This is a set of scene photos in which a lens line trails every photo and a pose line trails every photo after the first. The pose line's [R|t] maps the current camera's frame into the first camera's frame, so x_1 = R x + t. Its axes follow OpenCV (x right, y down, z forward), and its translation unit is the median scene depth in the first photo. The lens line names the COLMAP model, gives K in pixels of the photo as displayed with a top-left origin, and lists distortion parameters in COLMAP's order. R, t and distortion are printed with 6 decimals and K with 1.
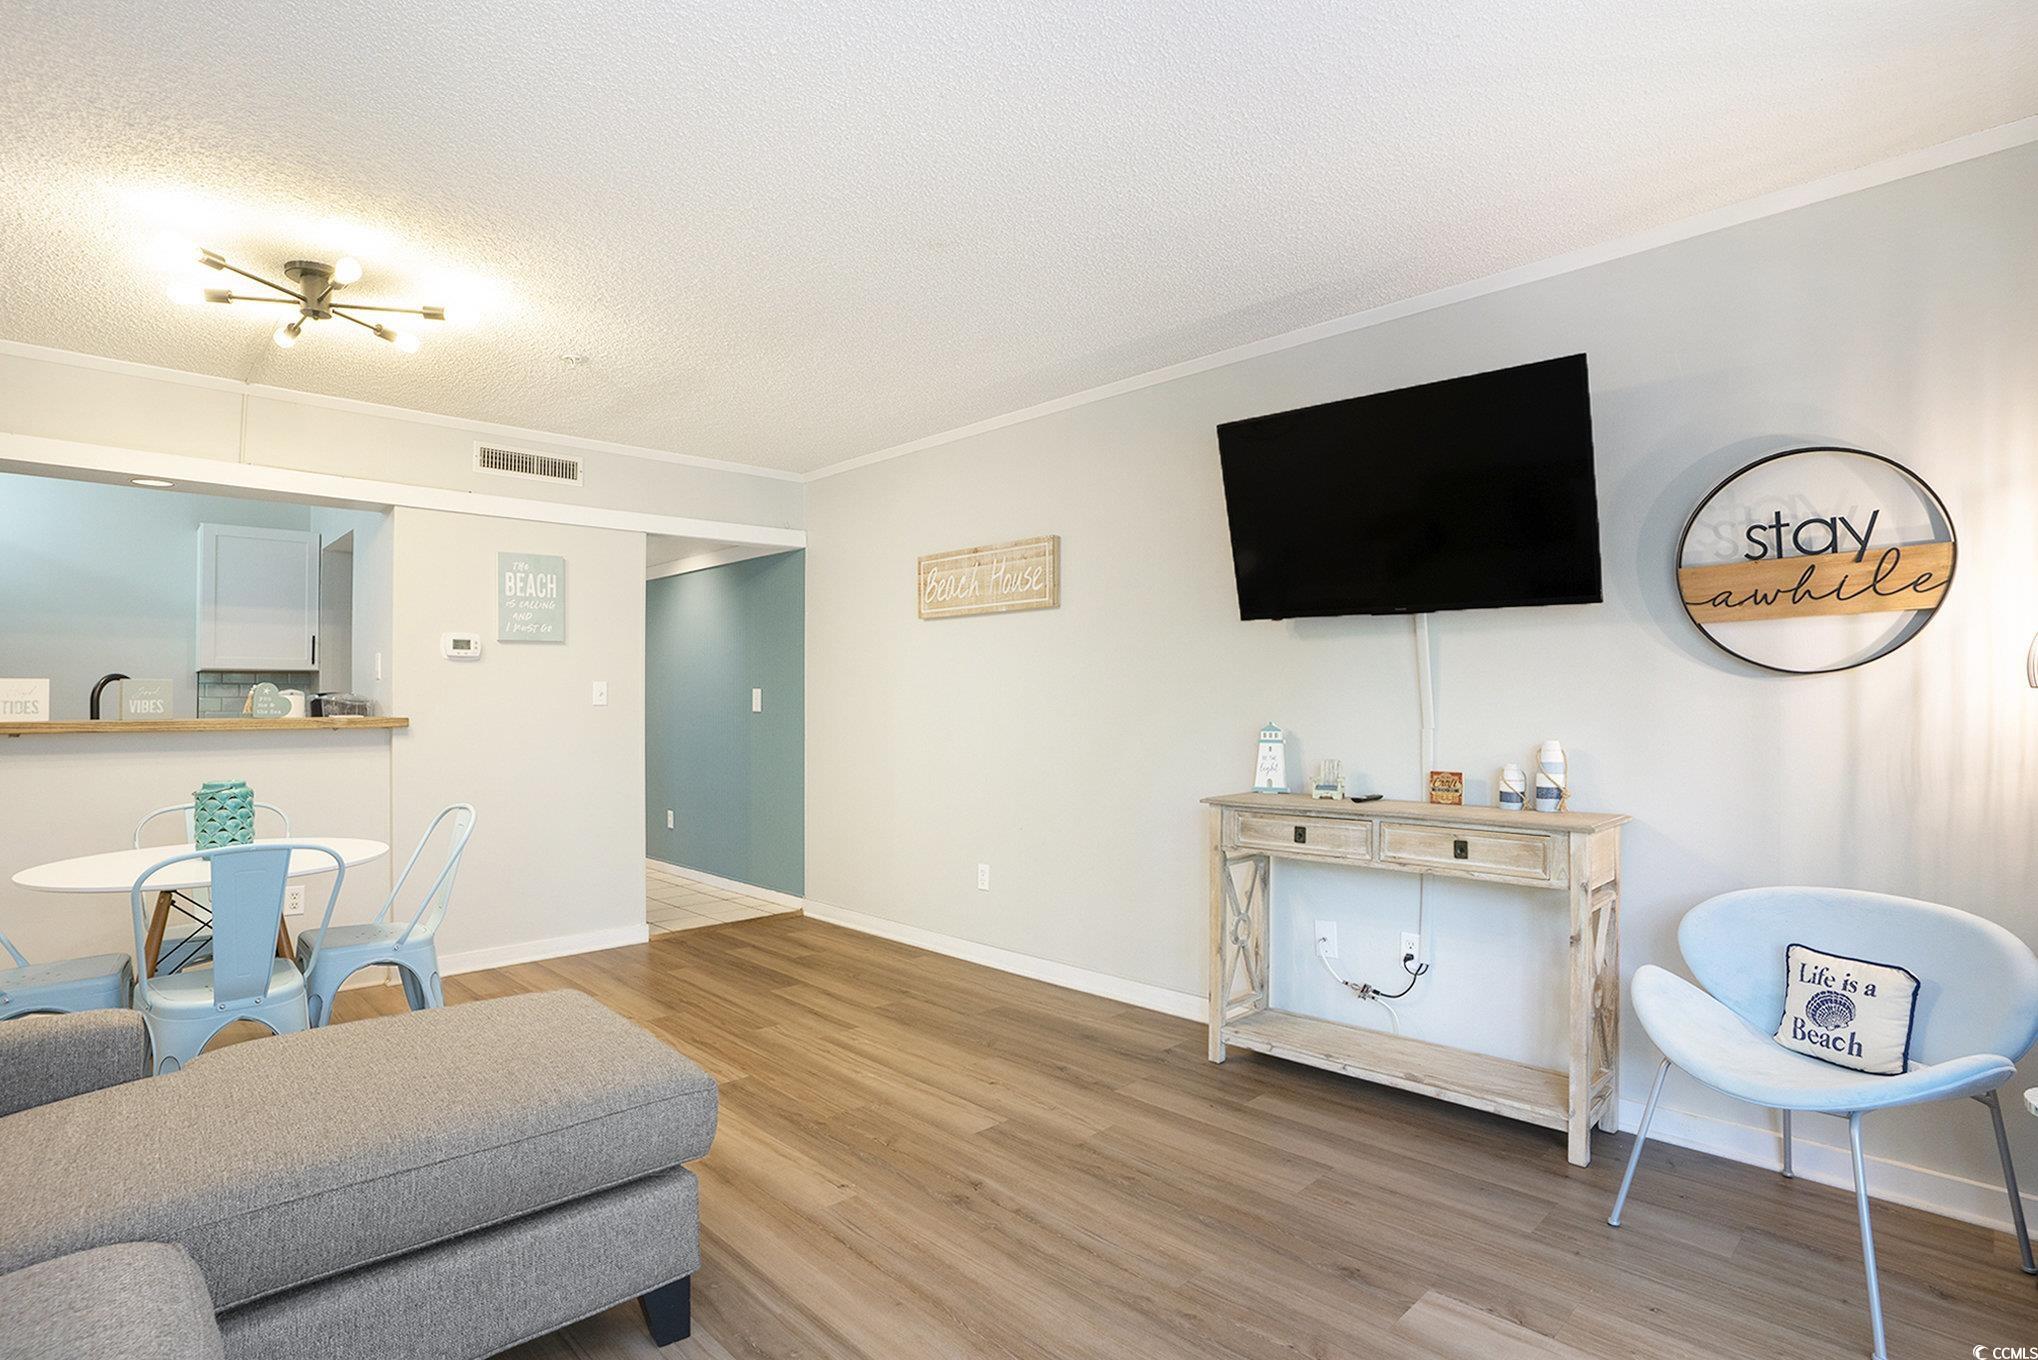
lens RADIAL K [[1024.7, 0, 1019.0], [0, 1024.7, 680.0], [0, 0, 1]] dist [-0.031497, 0.000173]
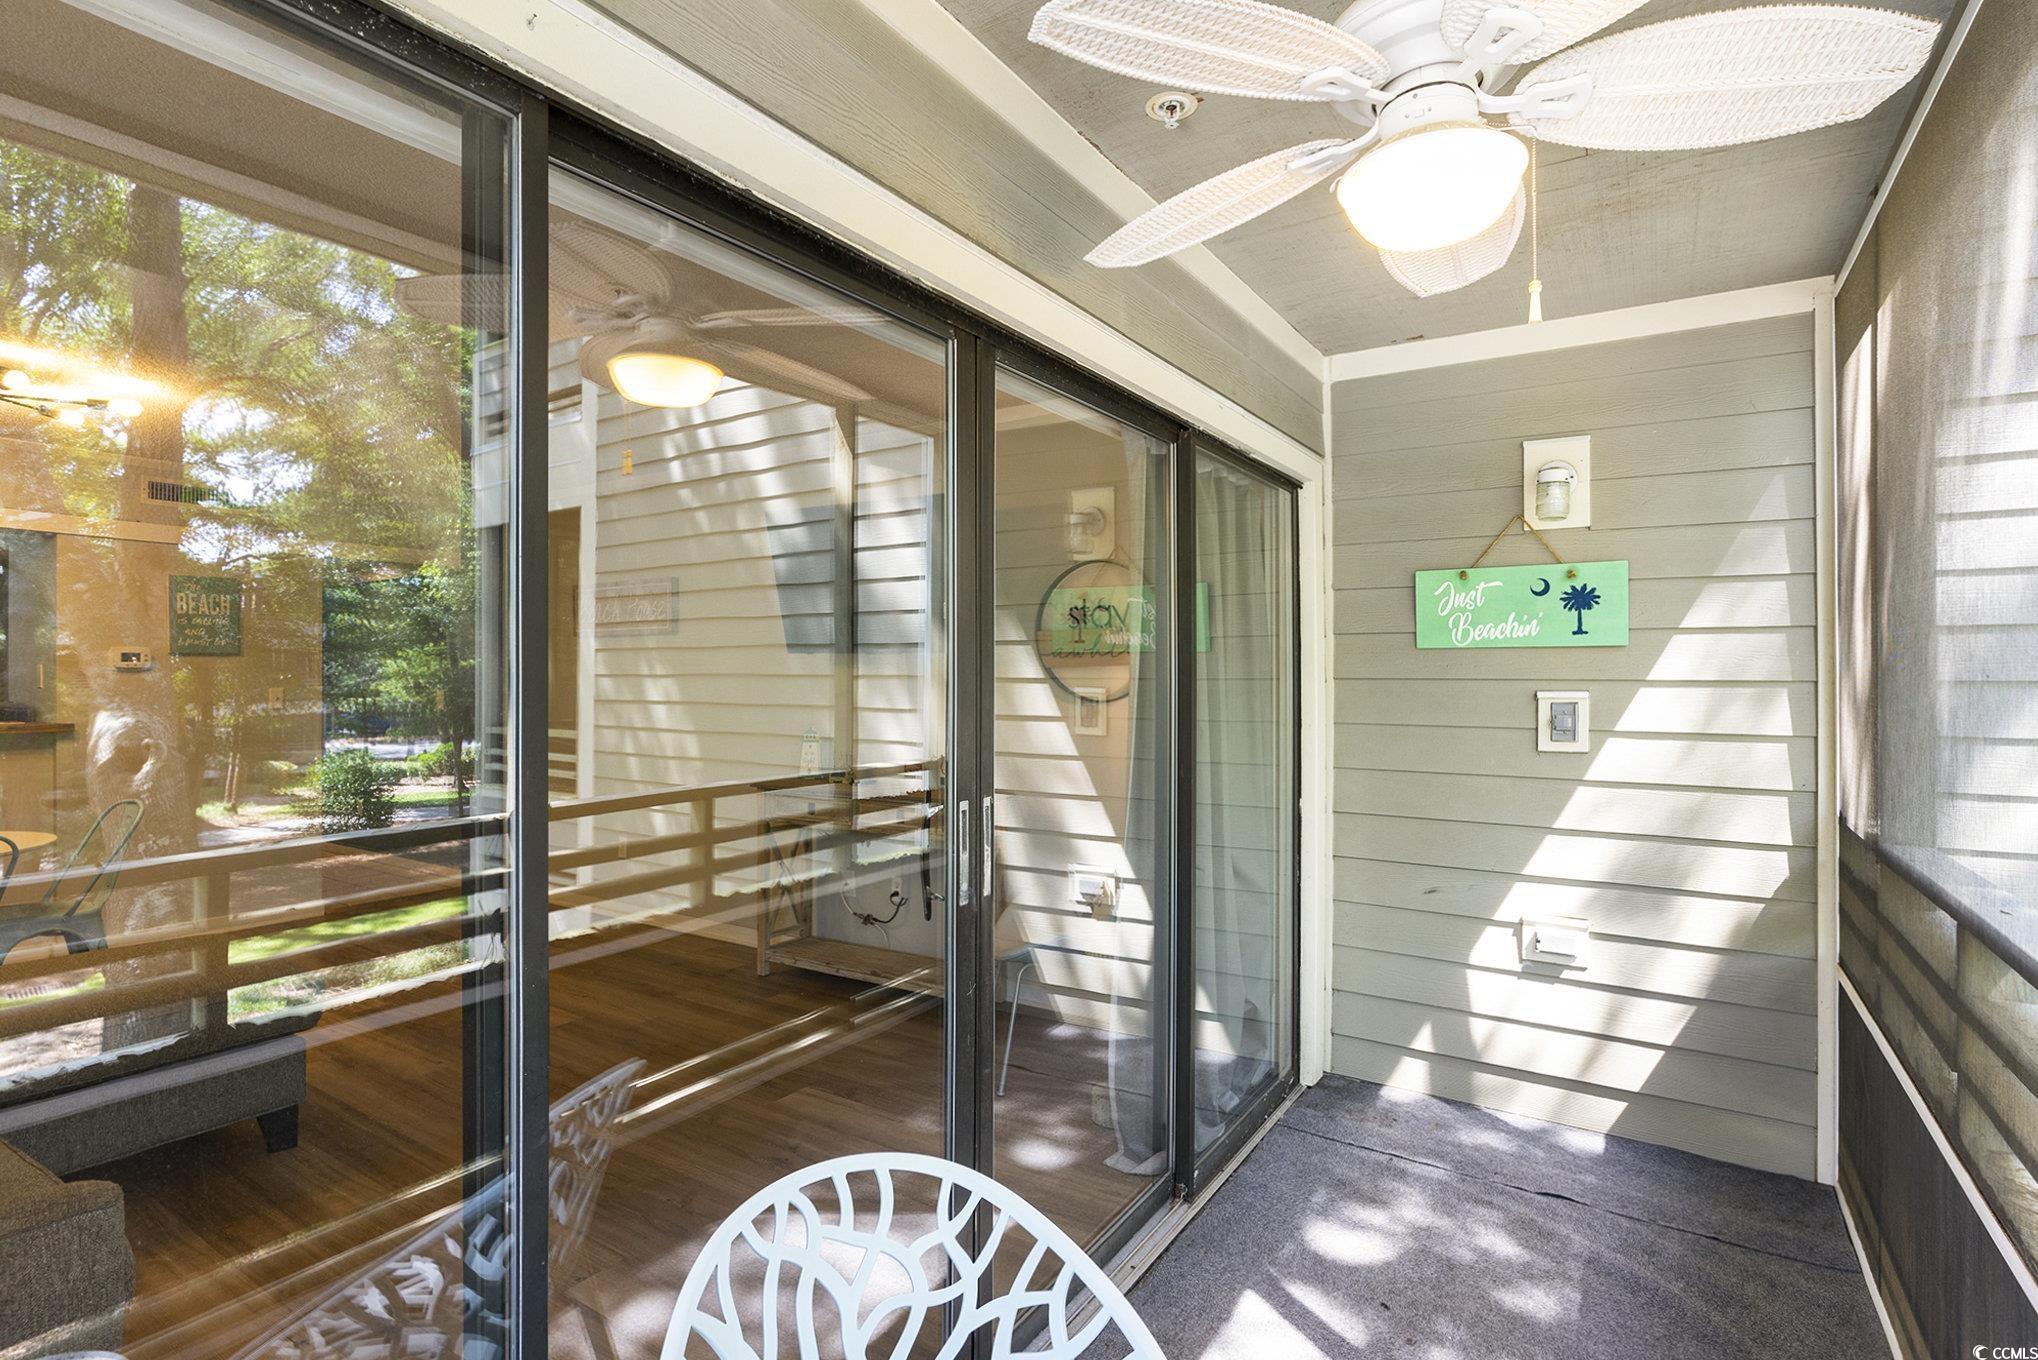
lens RADIAL K [[999.0, 0, 964.6], [0, 999.0, 678.2], [0, 0, 1]] dist [0.020058, 0.000358]
pose [[0.982813, 0.004928, 0.184537, 0.164010], [-0.007426, 0.999890, 0.012849, -0.036724], [-0.184453, -0.013998, 0.982742, -0.295214]]
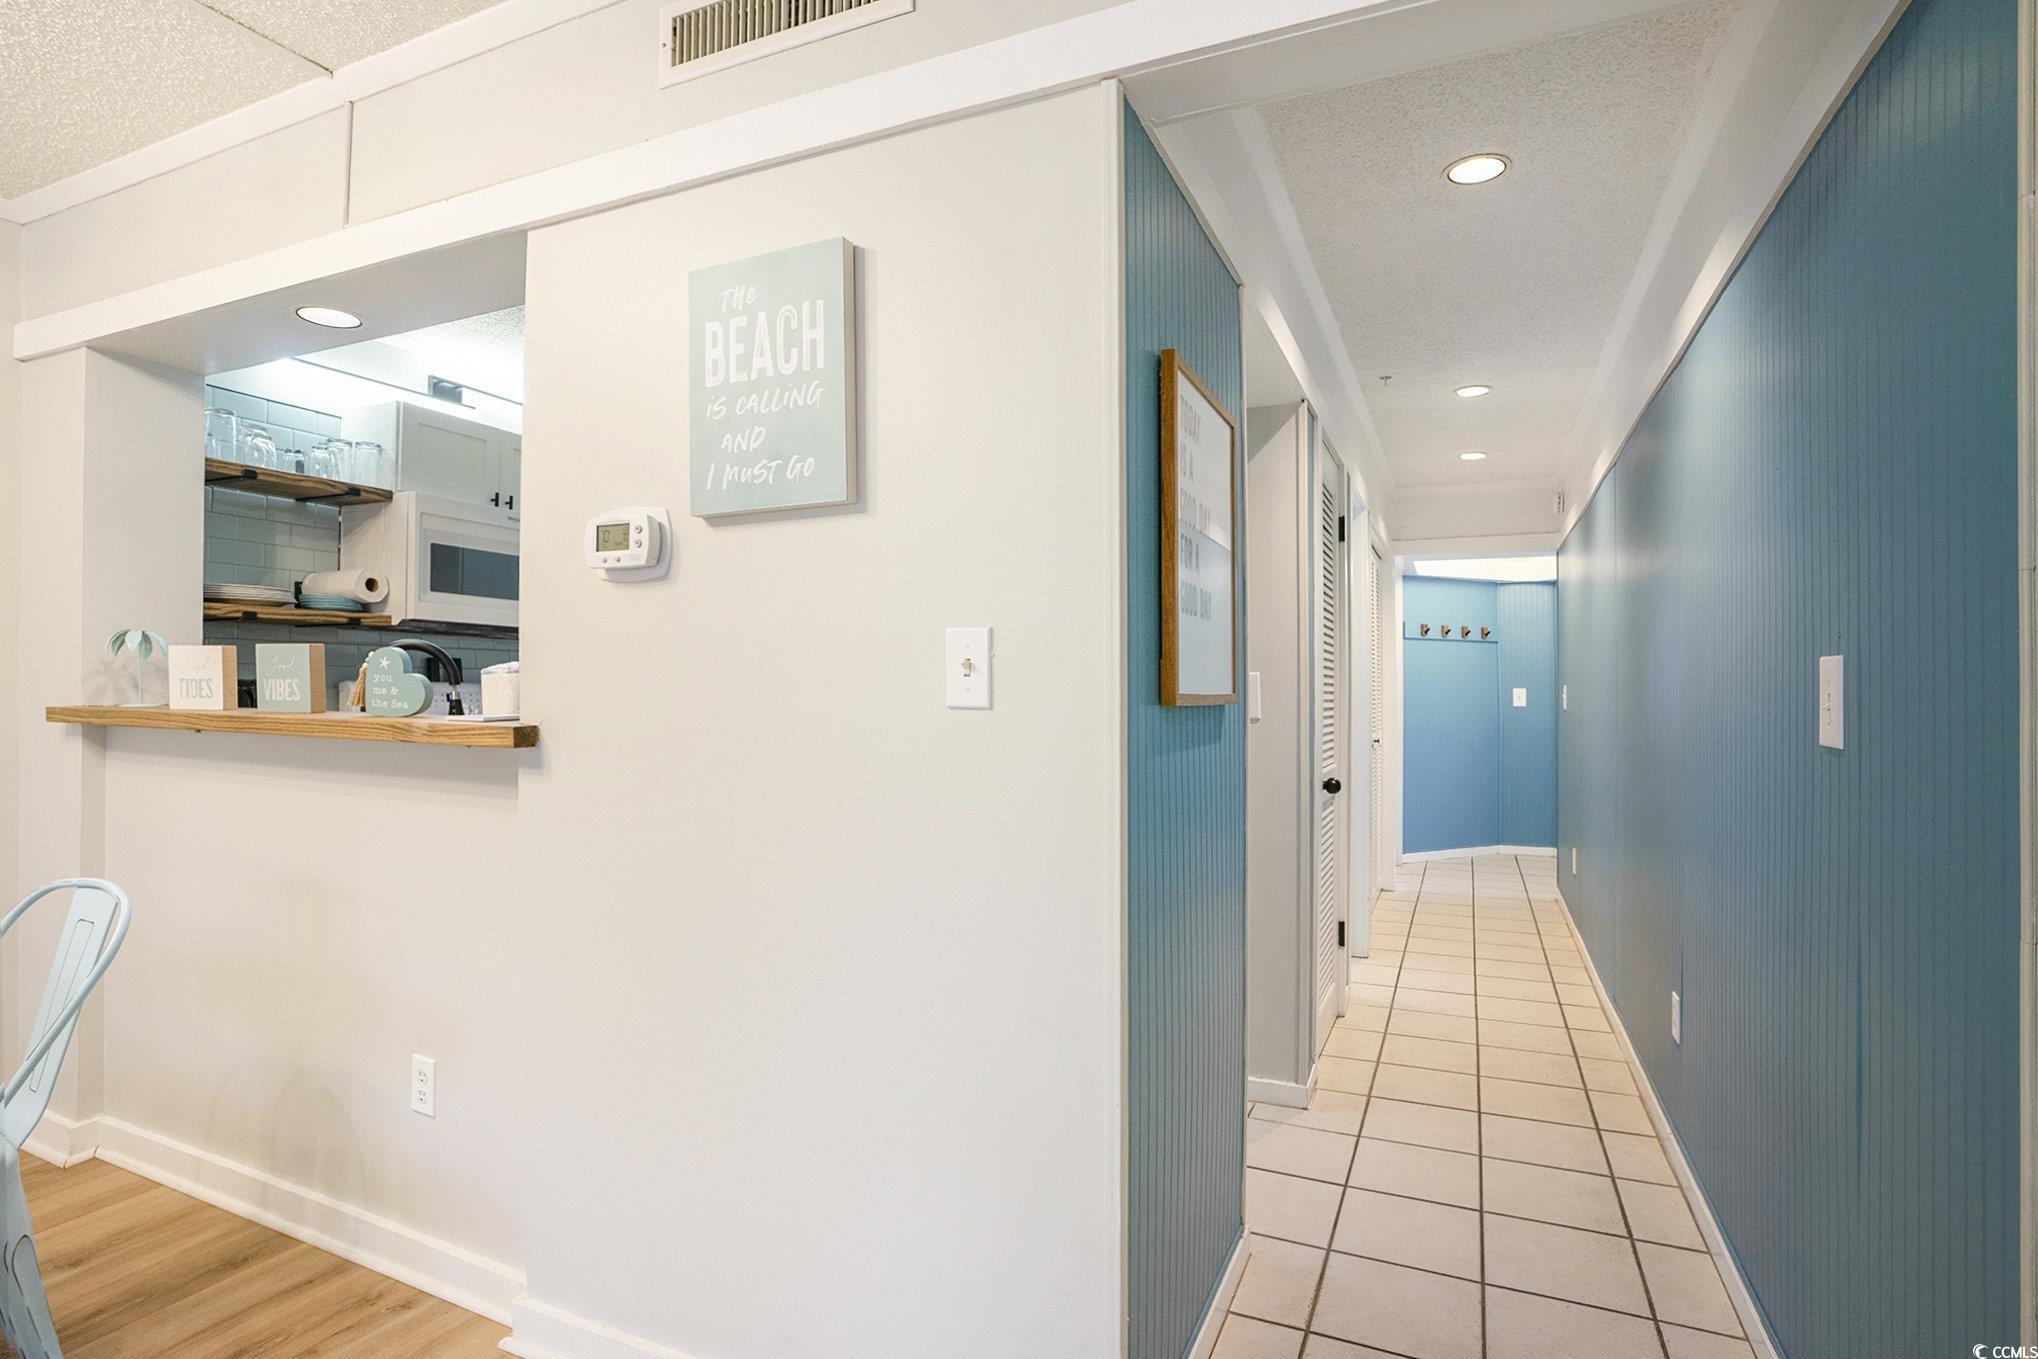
lens RADIAL K [[993.2, 0, 1012.1], [0, 993.2, 684.5], [0, 0, 1]] dist [-0.019407, 0.000260]
pose [[0.357851, -0.001162, -0.933778, -0.165497], [0.005773, 0.999983, 0.000968, 0.023235], [0.933761, -0.005737, 0.357852, 1.114976]]
